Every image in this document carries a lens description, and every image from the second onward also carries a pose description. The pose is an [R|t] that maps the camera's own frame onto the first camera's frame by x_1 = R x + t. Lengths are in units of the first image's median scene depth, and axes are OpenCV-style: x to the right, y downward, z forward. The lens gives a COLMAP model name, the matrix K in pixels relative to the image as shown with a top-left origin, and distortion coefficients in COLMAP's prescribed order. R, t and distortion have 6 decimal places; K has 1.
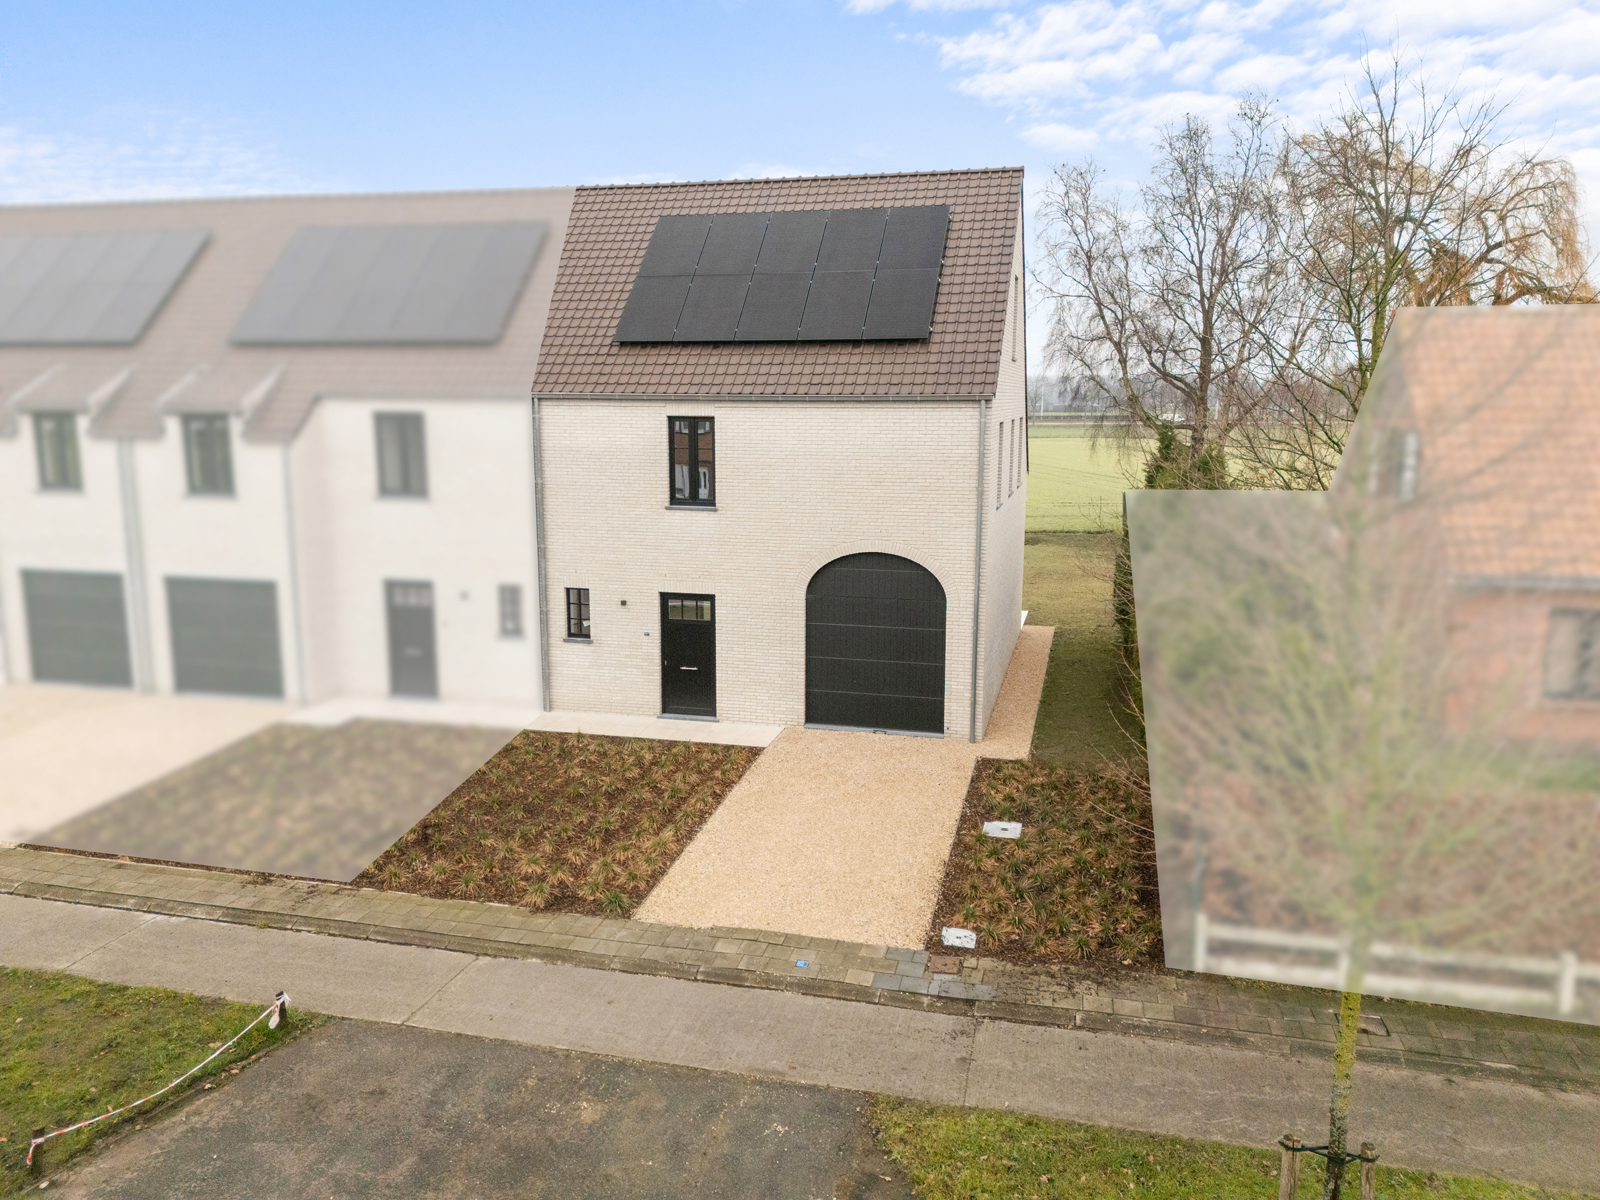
lens RADIAL K [[1155.3, 0, 800.0], [0, 1155.3, 600.0], [0, 0, 1]] dist [0.099056, -0.095448]
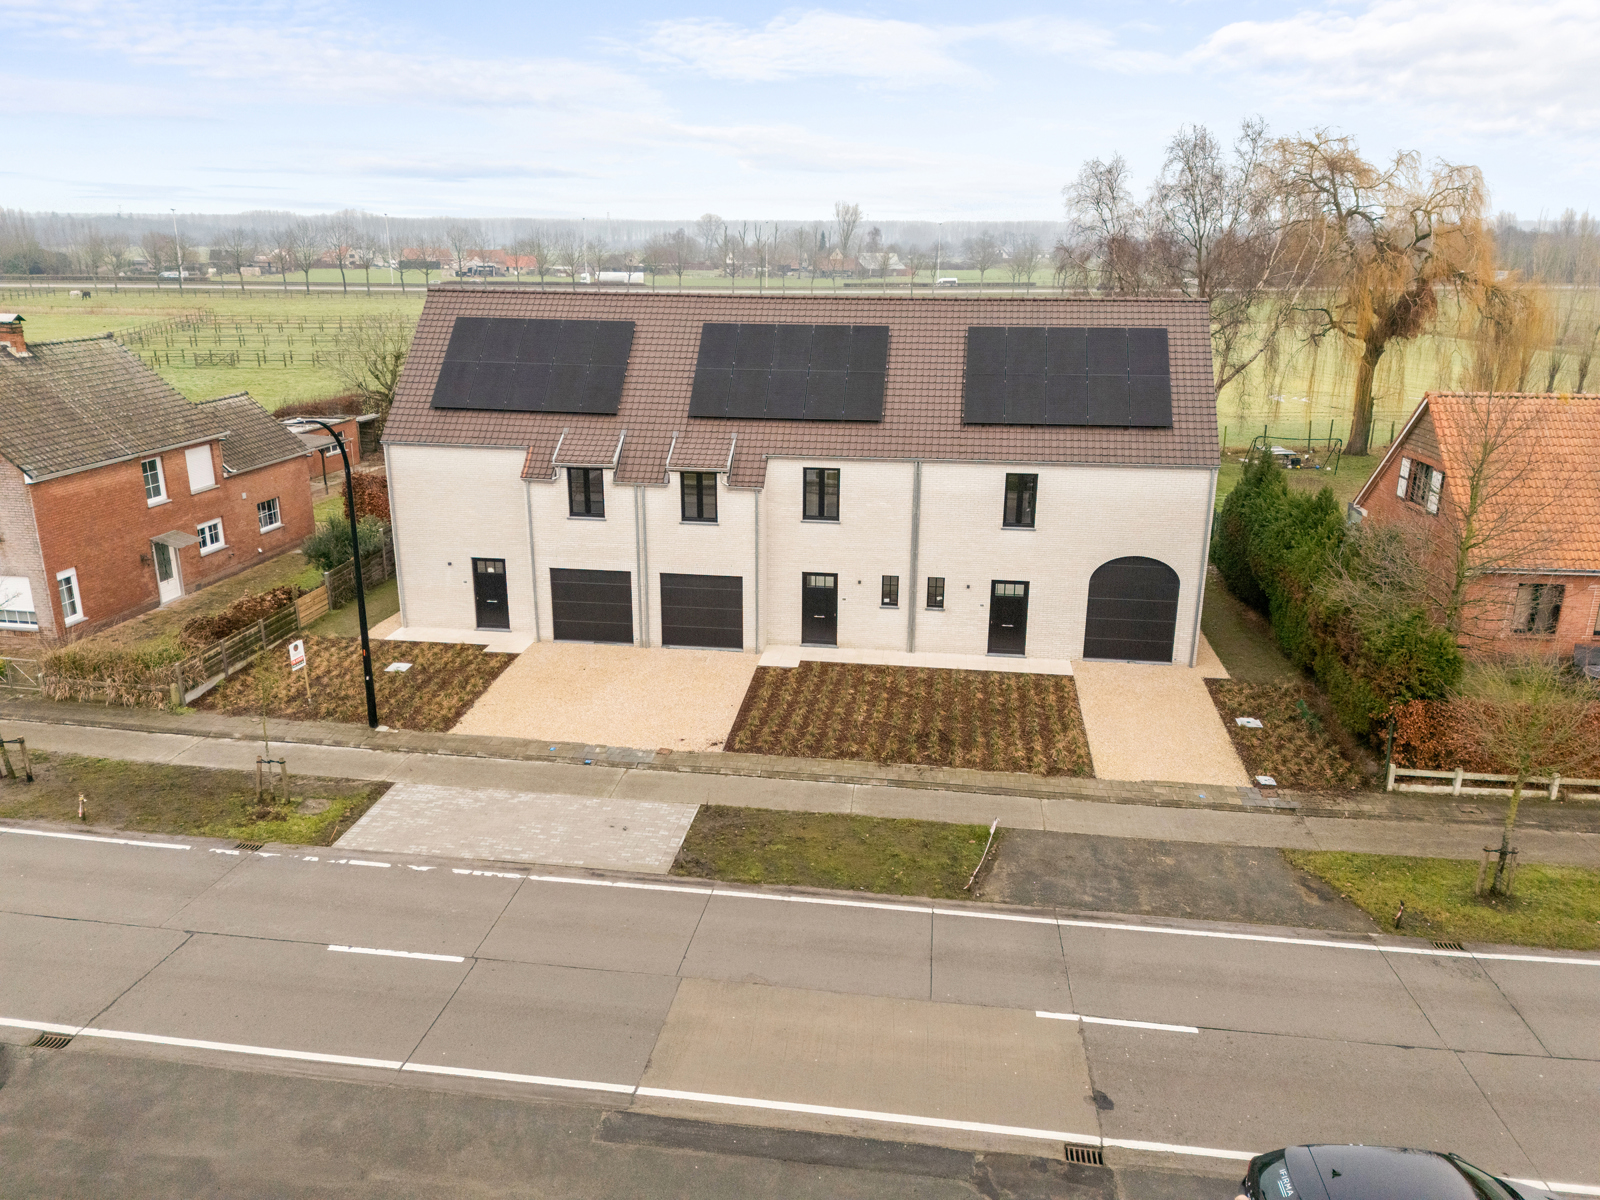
lens RADIAL K [[1155.3, 0, 800.0], [0, 1155.3, 600.0], [0, 0, 1]] dist [0.099056, -0.095448]
pose [[0.992880, -0.031193, 0.114966, -0.597819], [0.016412, 0.991724, 0.127338, -0.196441], [-0.117987, -0.124544, 0.985174, -0.582455]]
